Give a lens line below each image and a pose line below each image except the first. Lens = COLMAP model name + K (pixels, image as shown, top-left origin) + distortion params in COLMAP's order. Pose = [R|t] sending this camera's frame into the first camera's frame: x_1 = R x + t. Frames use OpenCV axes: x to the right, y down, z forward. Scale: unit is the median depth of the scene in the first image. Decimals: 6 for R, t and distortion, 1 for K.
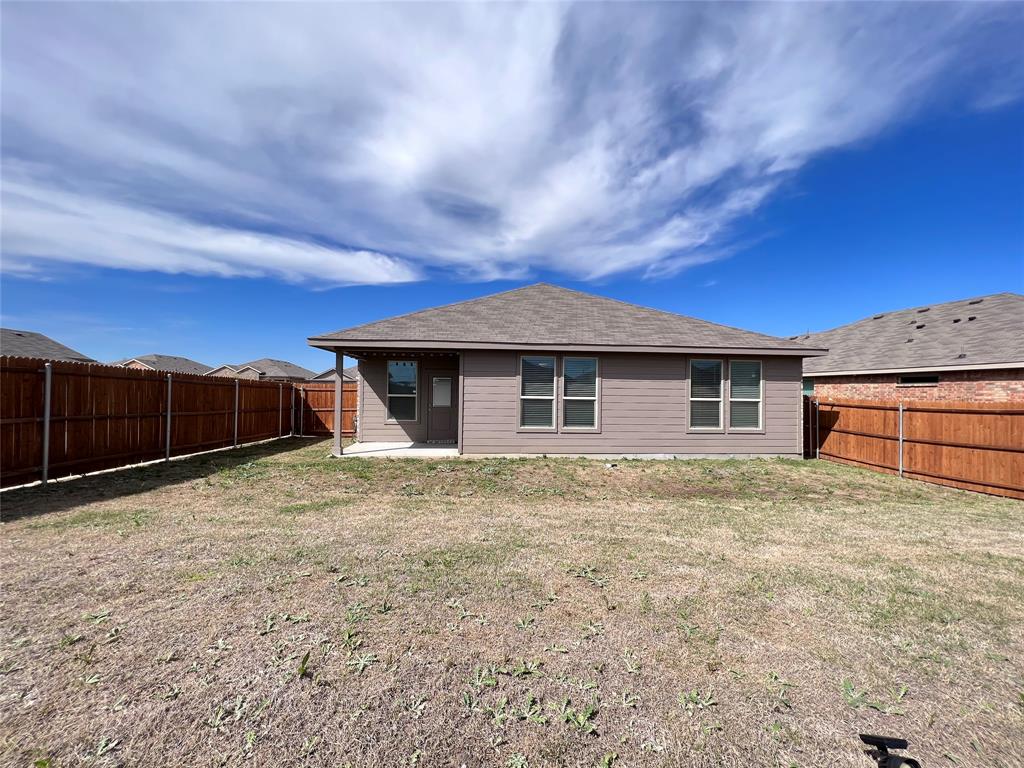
lens RADIAL K [[443.2, 0, 512.0], [0, 443.2, 384.0], [0, 0, 1]] dist [0.001790, 0.000369]
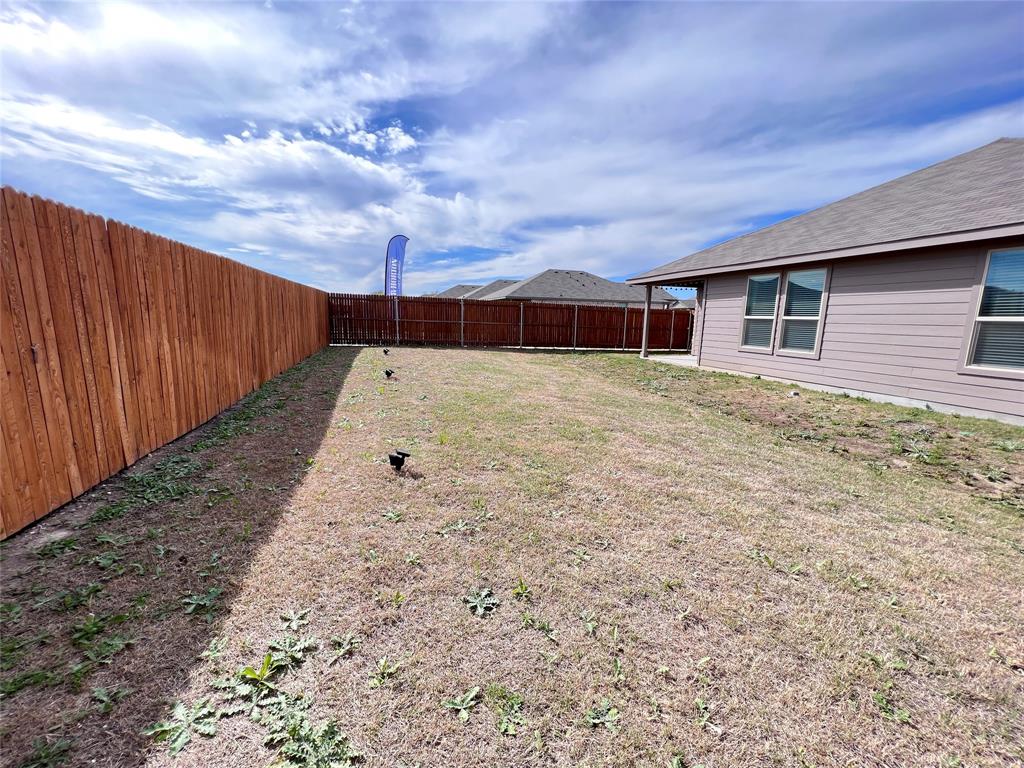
lens RADIAL K [[443.2, 0, 512.0], [0, 443.2, 384.0], [0, 0, 1]] dist [0.001790, 0.000369]
pose [[0.194284, 0.142074, -0.970602, 0.924895], [0.016755, 0.988831, 0.148096, 0.021229], [0.980802, -0.045035, 0.189734, 0.262964]]
